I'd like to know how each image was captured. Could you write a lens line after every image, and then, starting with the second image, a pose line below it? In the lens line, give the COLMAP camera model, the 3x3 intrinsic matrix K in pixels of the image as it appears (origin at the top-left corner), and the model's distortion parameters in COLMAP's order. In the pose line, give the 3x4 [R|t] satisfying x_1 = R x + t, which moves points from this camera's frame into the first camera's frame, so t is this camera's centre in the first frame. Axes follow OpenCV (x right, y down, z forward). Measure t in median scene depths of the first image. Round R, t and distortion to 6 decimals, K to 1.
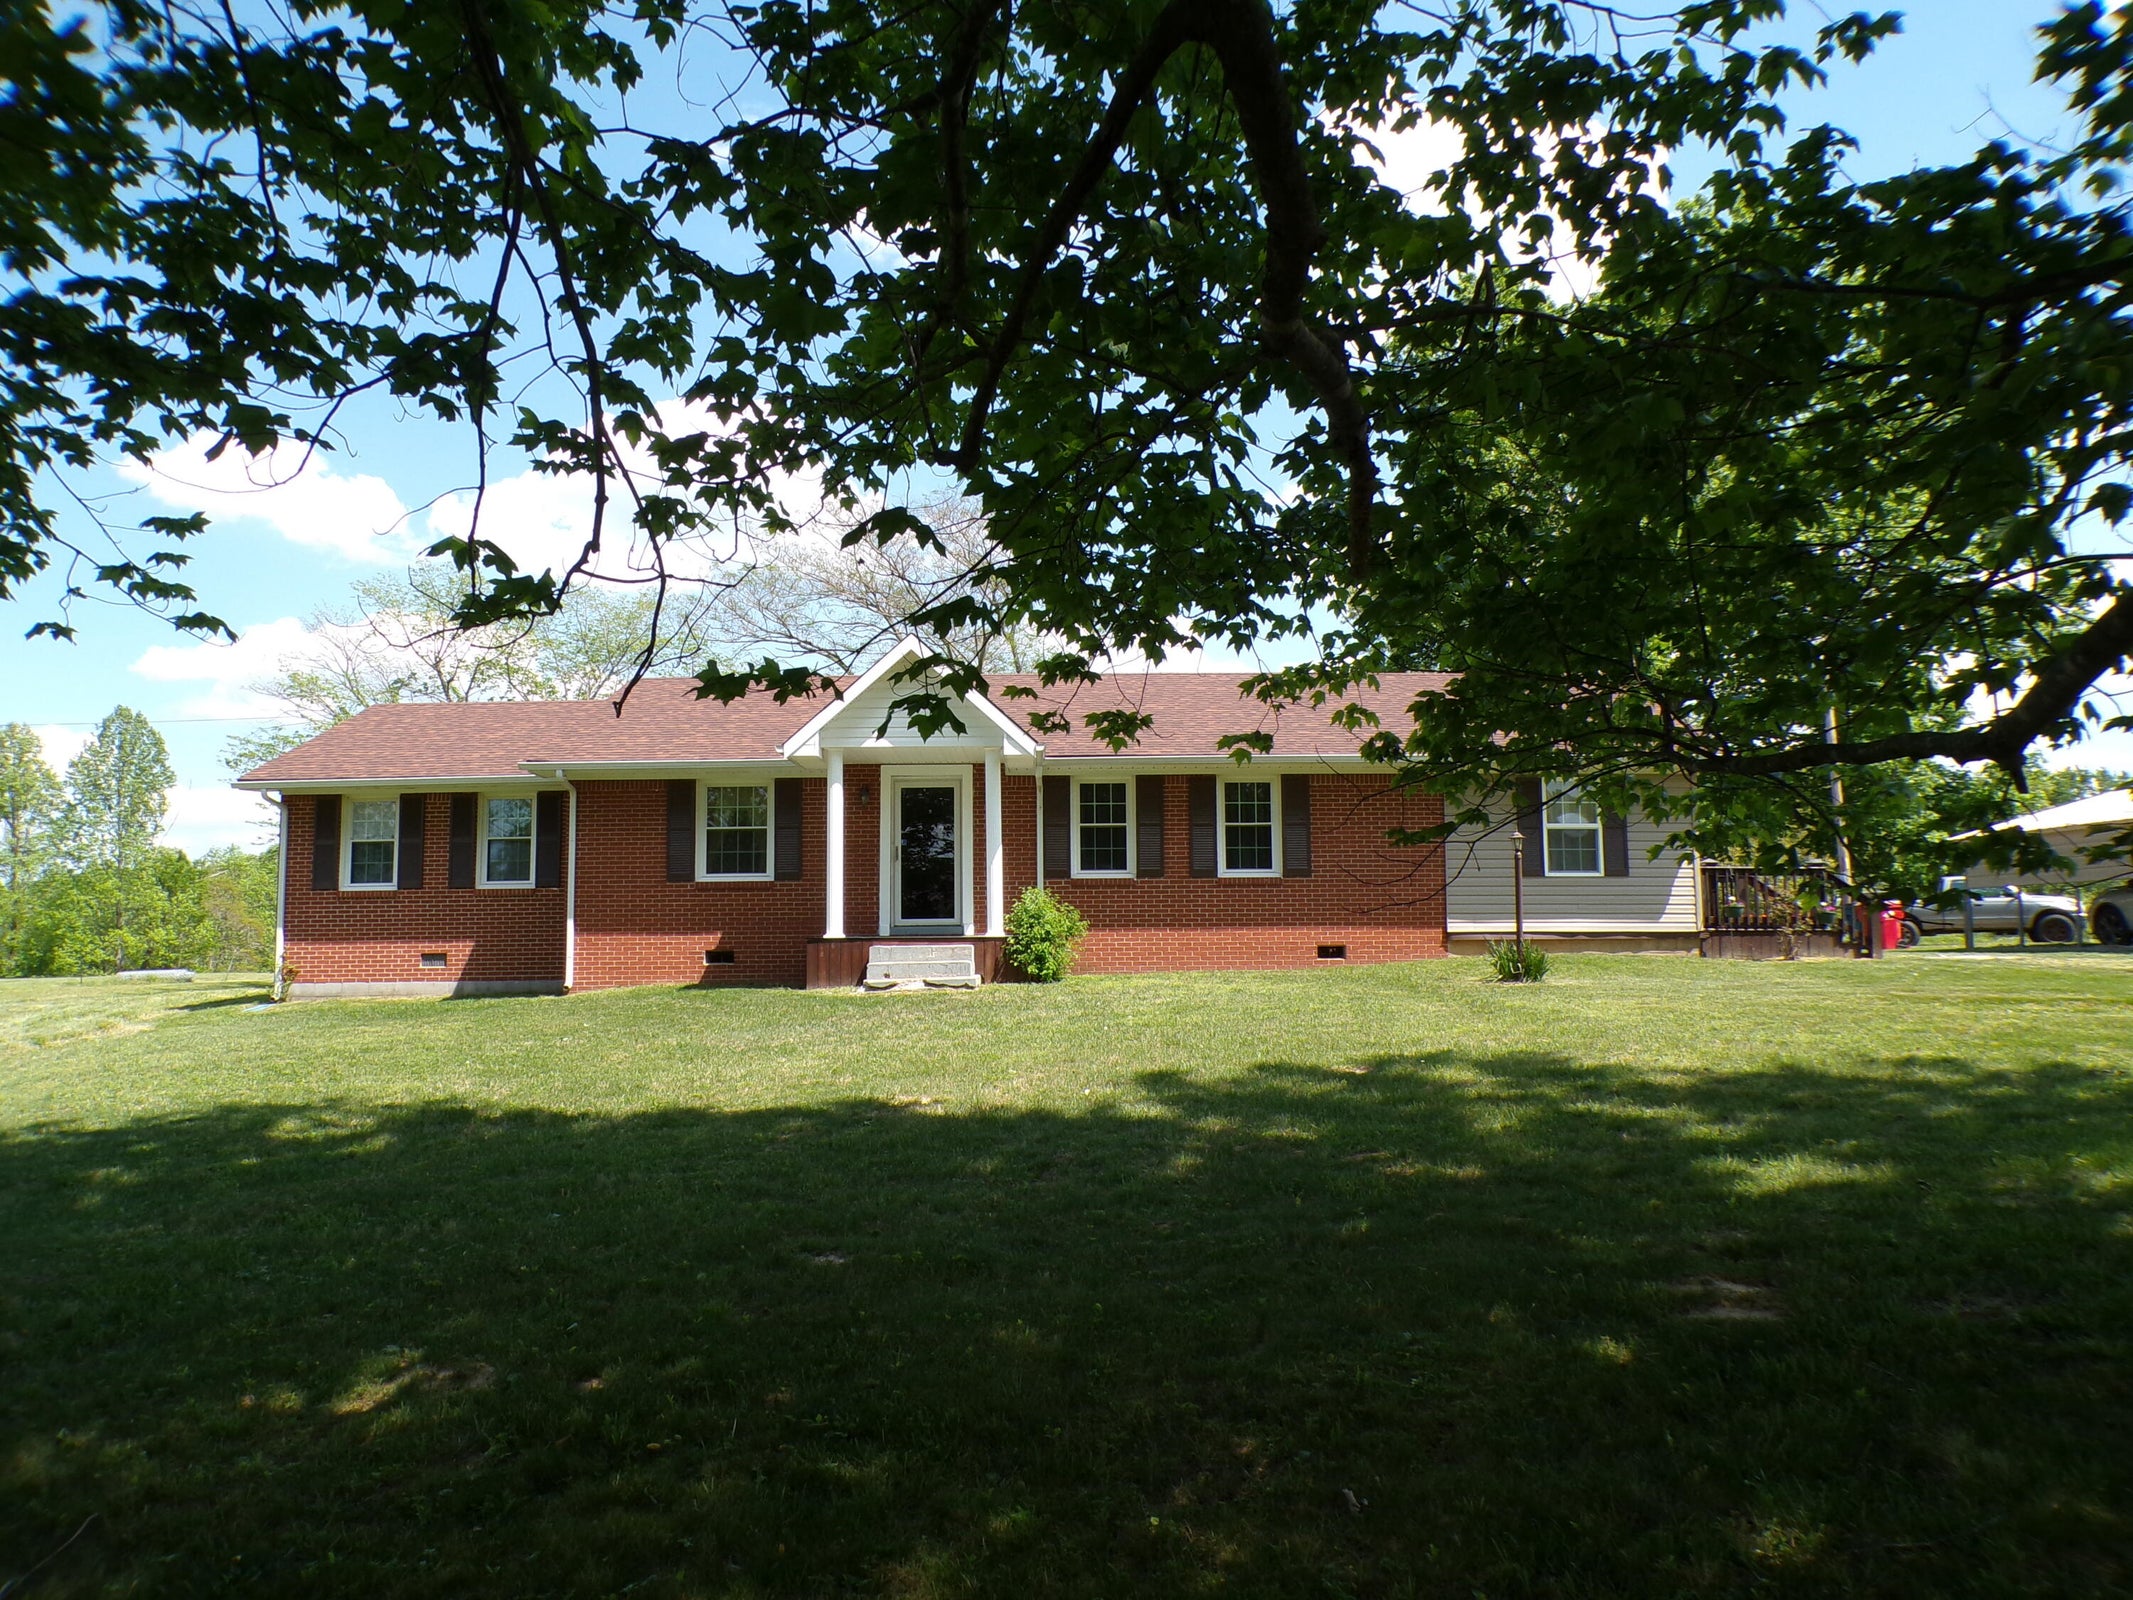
lens RADIAL K [[1426.6, 0, 1067.2], [0, 1426.6, 814.9], [0, 0, 1]] dist [-0.033441, 0.008227]
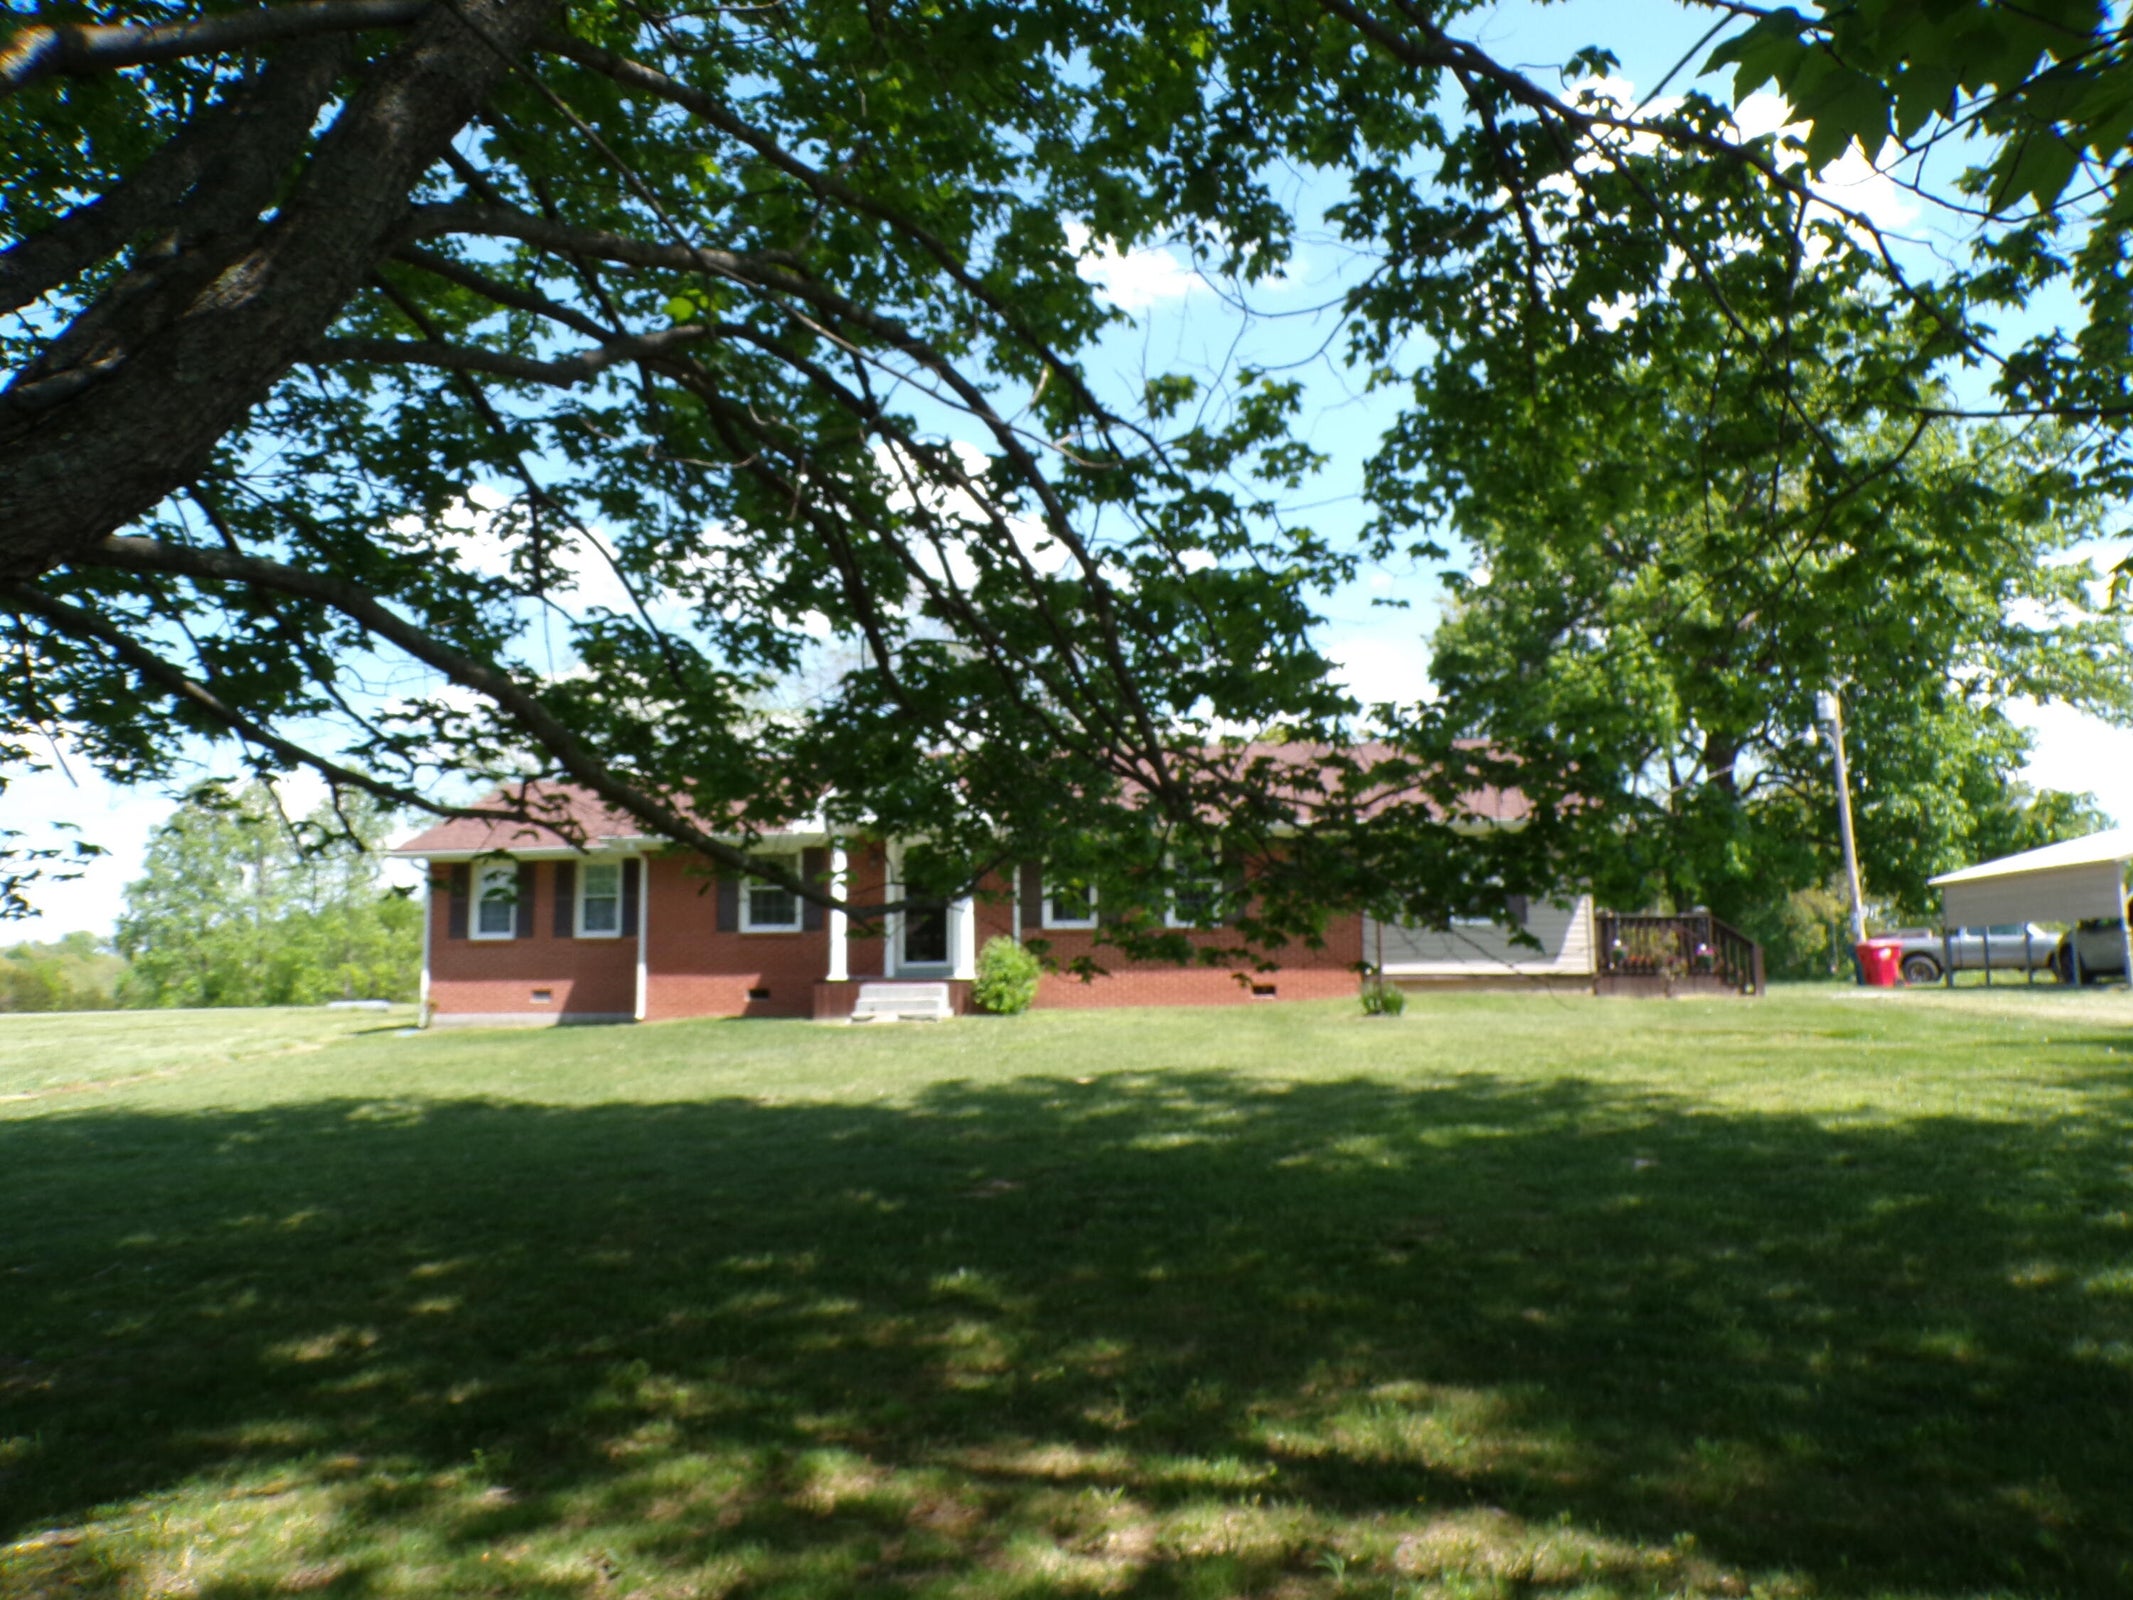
lens RADIAL K [[1428.6, 0, 1066.5], [0, 1428.6, 800.0], [0, 0, 1]] dist [-0.038197, 0.001141]
pose [[0.991595, -0.015563, -0.128439, 0.176538], [0.011384, 0.999384, -0.033205, -0.022271], [0.128876, 0.031464, 0.991161, -0.180411]]
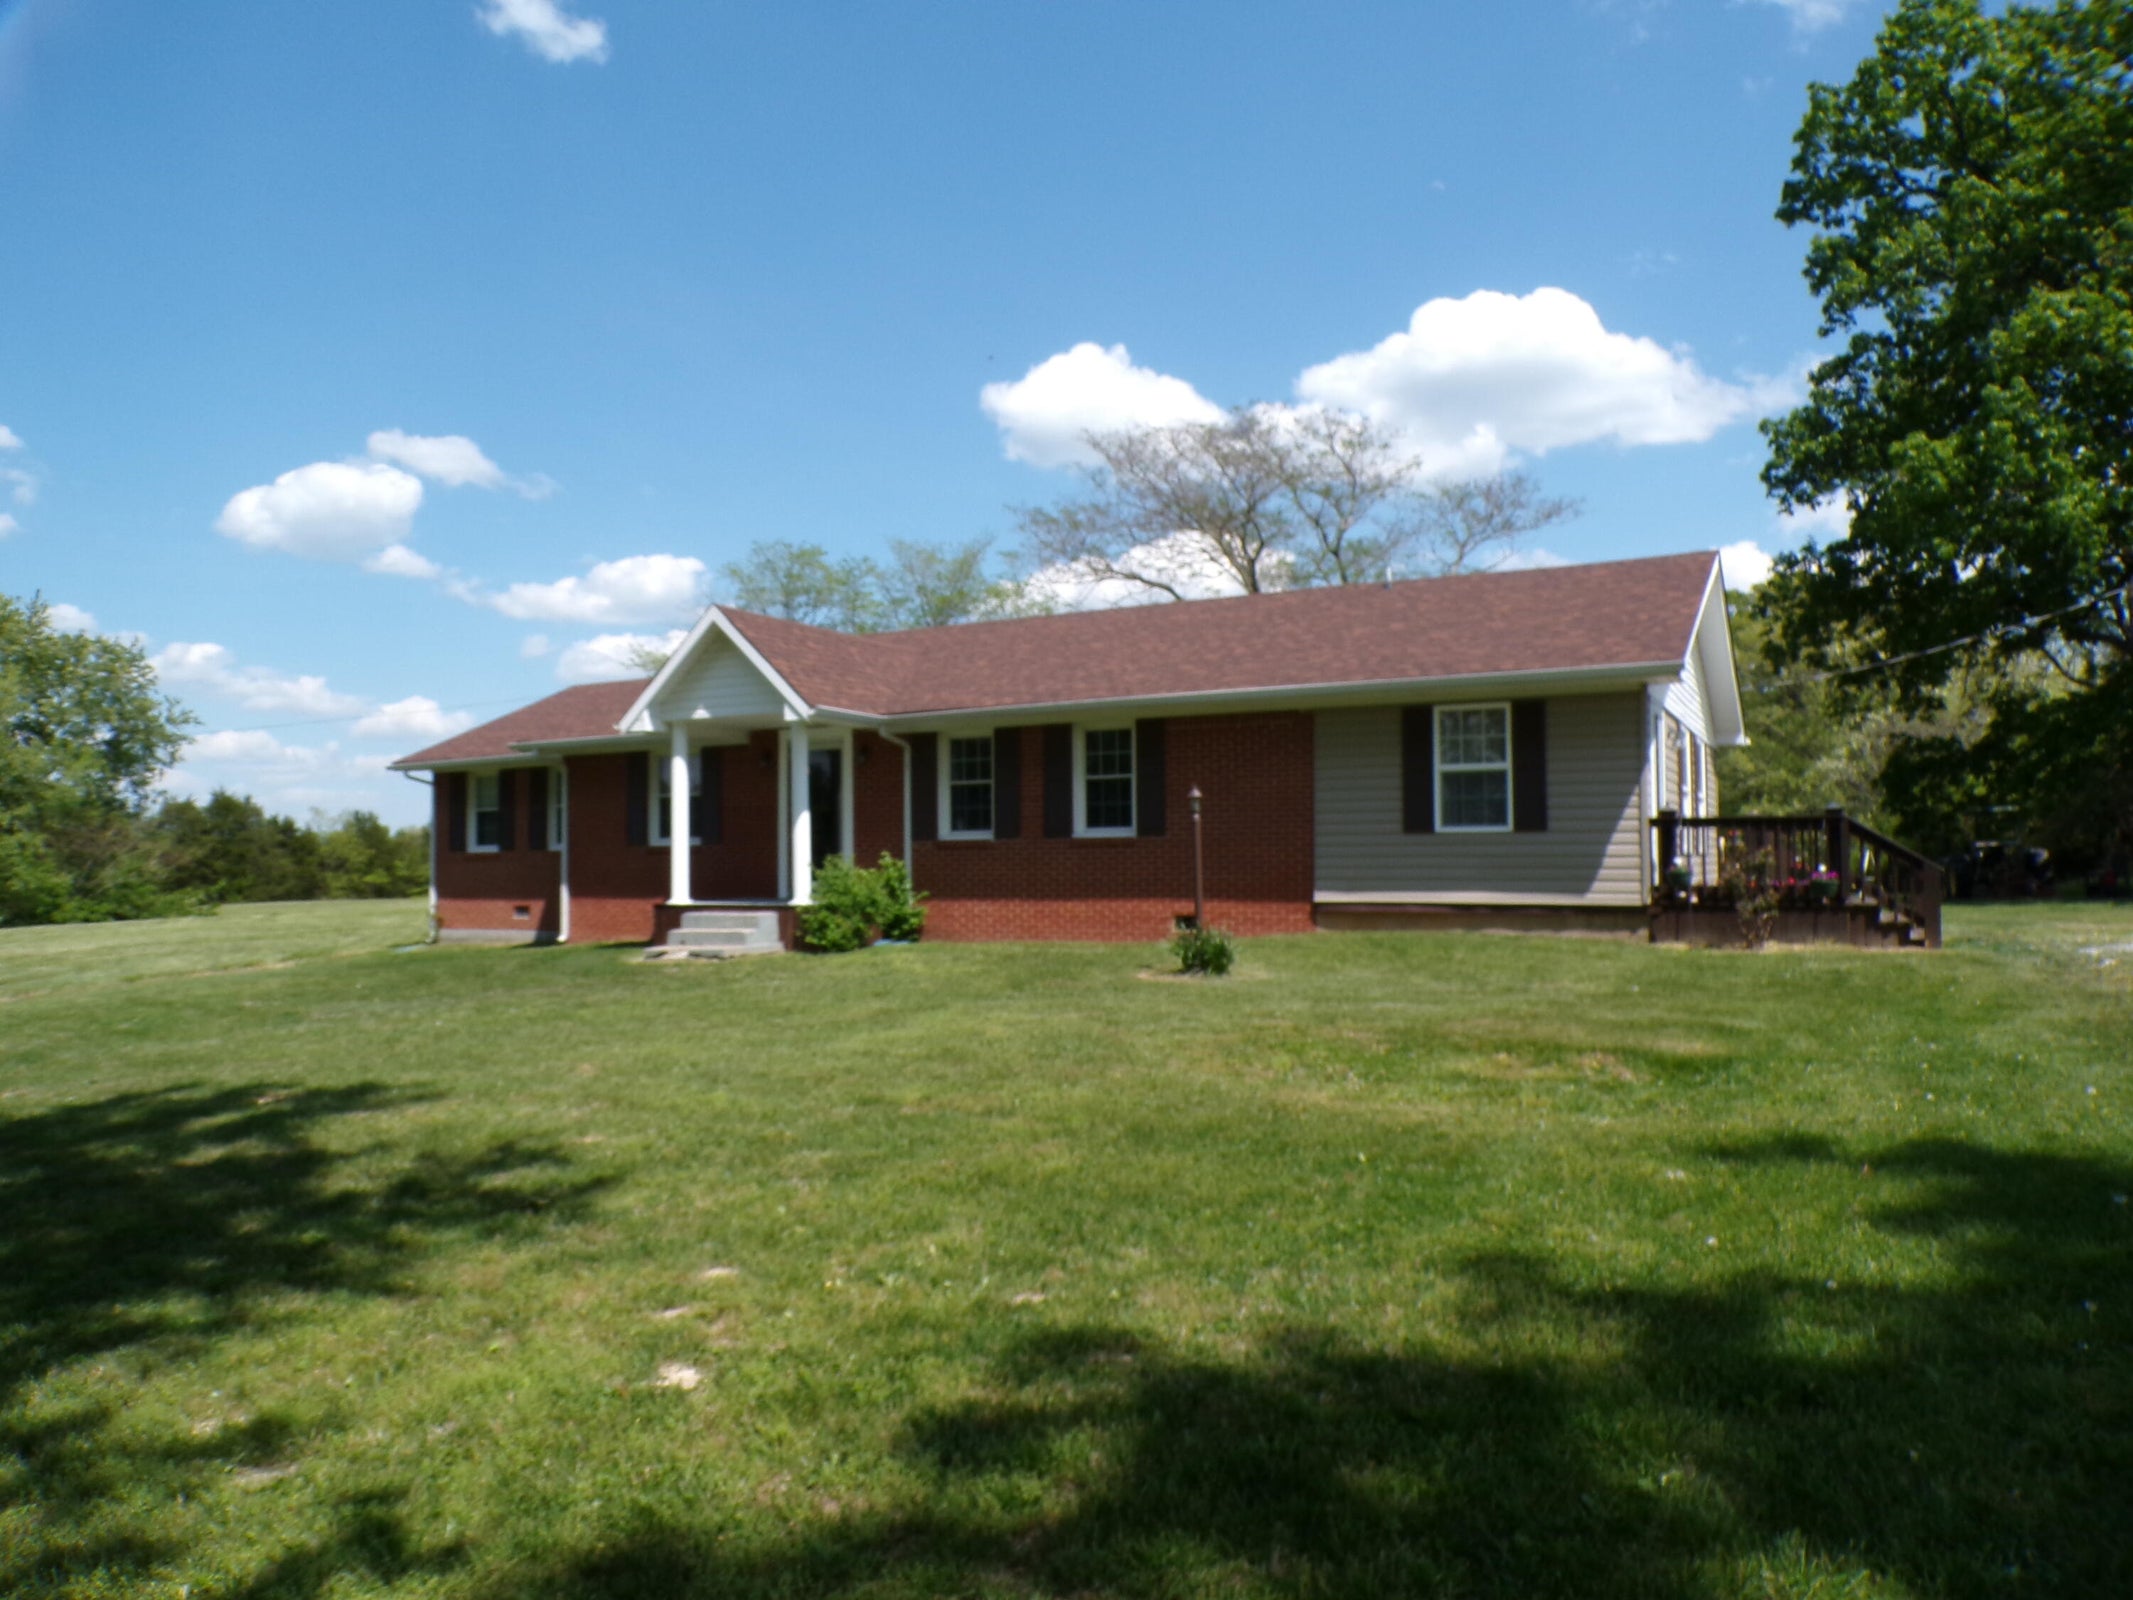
lens RADIAL K [[1426.6, 0, 1067.2], [0, 1426.6, 814.9], [0, 0, 1]] dist [-0.033441, 0.008227]
pose [[0.869154, -0.016628, -0.494262, 0.558445], [0.050042, 0.997262, 0.054448, -0.019576], [0.492003, -0.072057, 0.867606, 0.223692]]
